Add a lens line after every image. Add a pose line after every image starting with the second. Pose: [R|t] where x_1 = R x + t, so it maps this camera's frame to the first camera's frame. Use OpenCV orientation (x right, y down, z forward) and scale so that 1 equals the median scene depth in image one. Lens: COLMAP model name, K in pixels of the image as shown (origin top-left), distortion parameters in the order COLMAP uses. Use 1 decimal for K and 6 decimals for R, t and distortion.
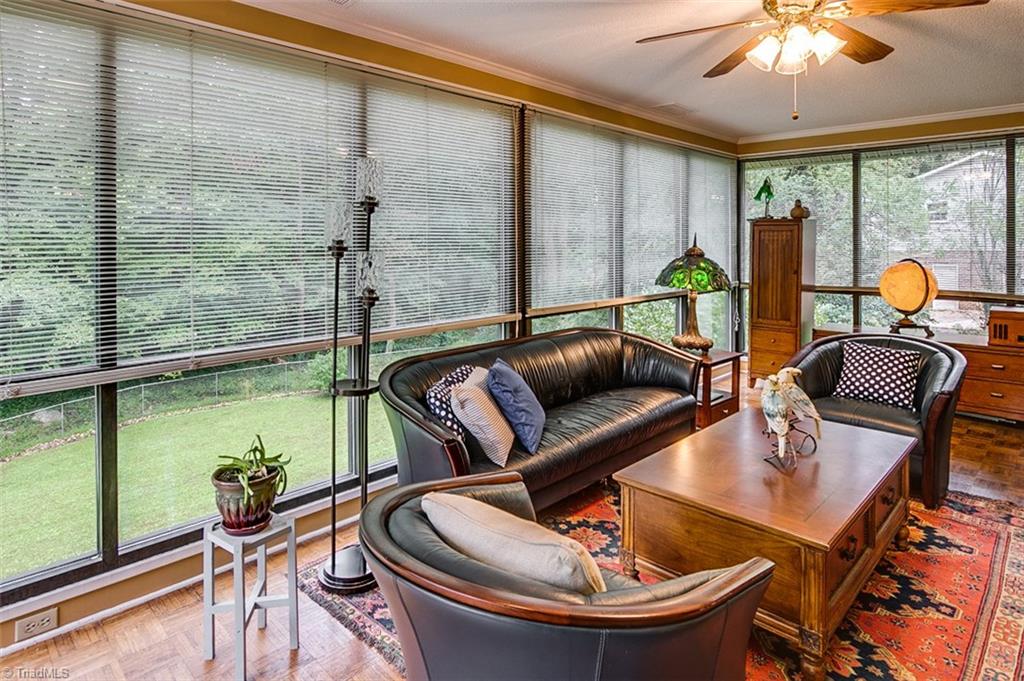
lens RADIAL K [[588.9, 0, 510.5], [0, 588.9, 251.1], [0, 0, 1]] dist [-0.003754, 0.000002]
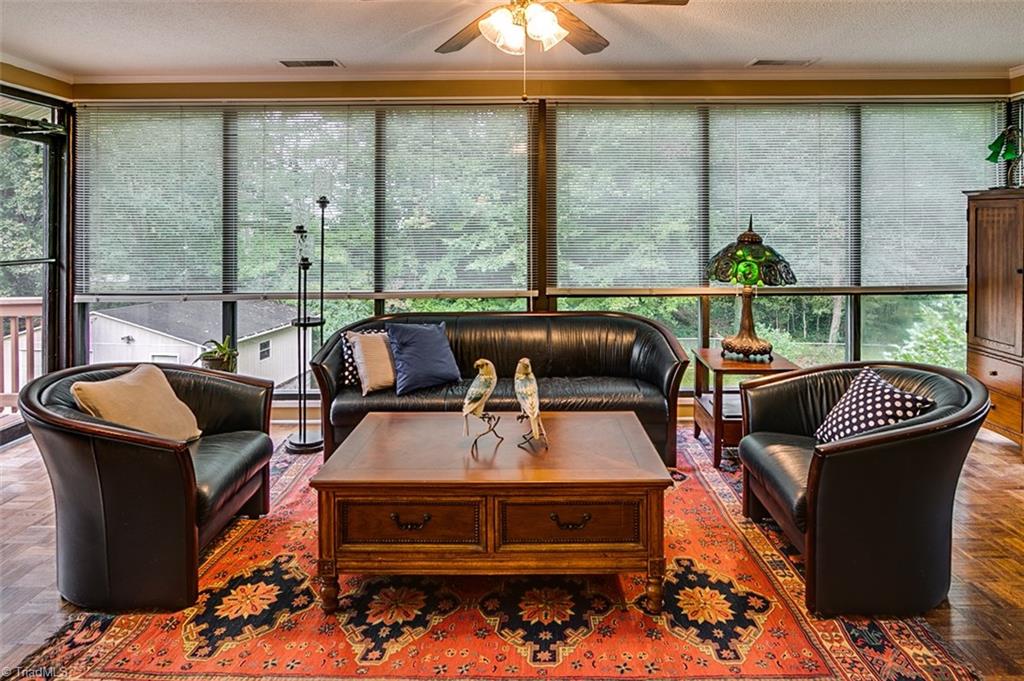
lens RADIAL K [[588.9, 0, 522.8], [0, 588.9, 227.9], [0, 0, 1]] dist [-0.003754, 0.000002]
pose [[0.693112, 0.005916, -0.720806, 0.761204], [-0.008191, 0.999966, 0.000331, -0.010581], [0.720784, 0.005675, 0.693137, 0.212678]]
